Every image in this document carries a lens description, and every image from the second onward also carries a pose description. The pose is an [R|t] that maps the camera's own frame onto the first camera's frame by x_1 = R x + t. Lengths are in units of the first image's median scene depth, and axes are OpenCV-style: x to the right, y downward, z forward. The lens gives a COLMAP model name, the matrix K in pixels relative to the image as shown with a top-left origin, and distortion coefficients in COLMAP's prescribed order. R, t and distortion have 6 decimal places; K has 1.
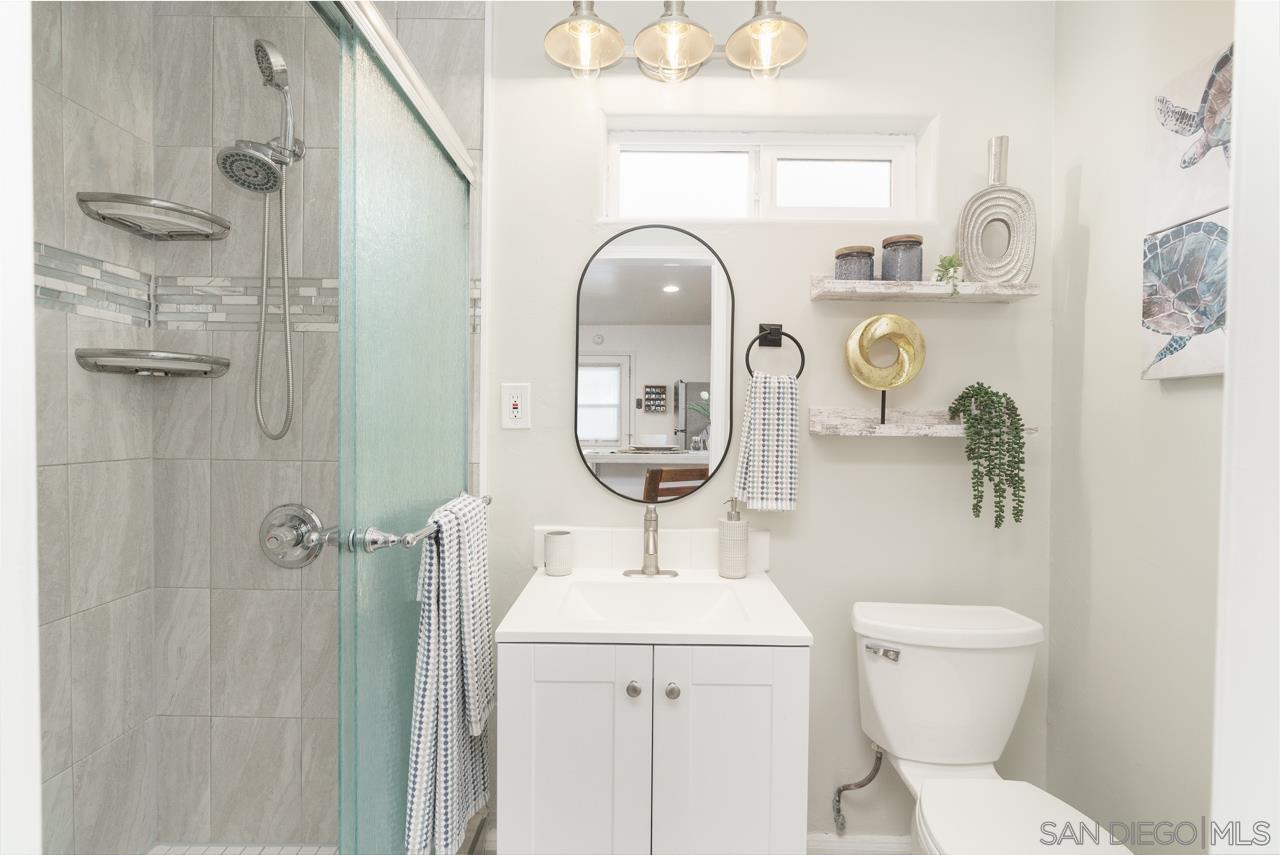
lens RADIAL K [[564.9, 0, 640.0], [0, 564.9, 427.5], [0, 0, 1]] dist [-0.003934, -0.000069]
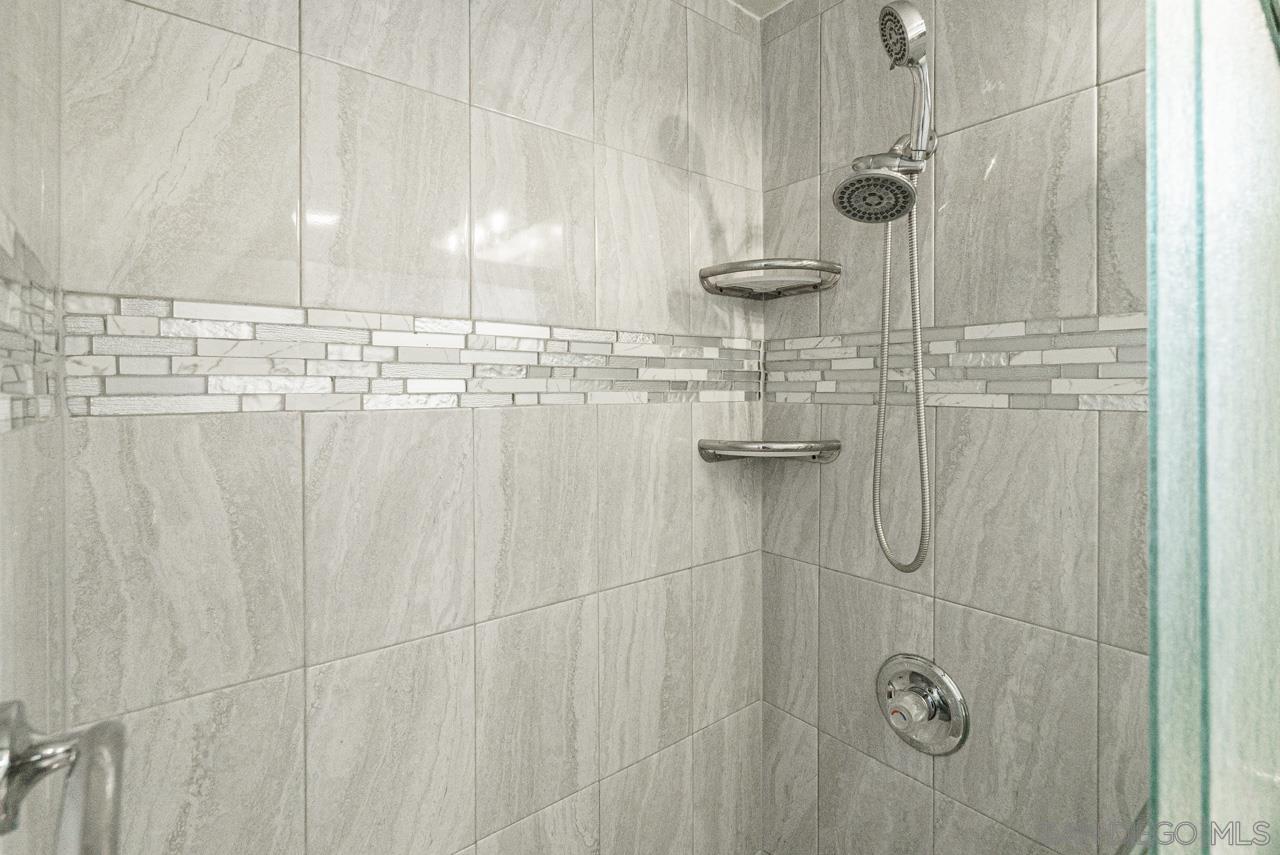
lens RADIAL K [[599.0, 0, 639.7], [0, 599.0, 390.2], [0, 0, 1]] dist [-0.002516, -0.000036]
pose [[0.623880, -0.006159, -0.781496, -0.253622], [-0.005156, 0.999915, -0.011997, -0.178721], [0.781503, 0.011514, 0.623795, 0.267107]]
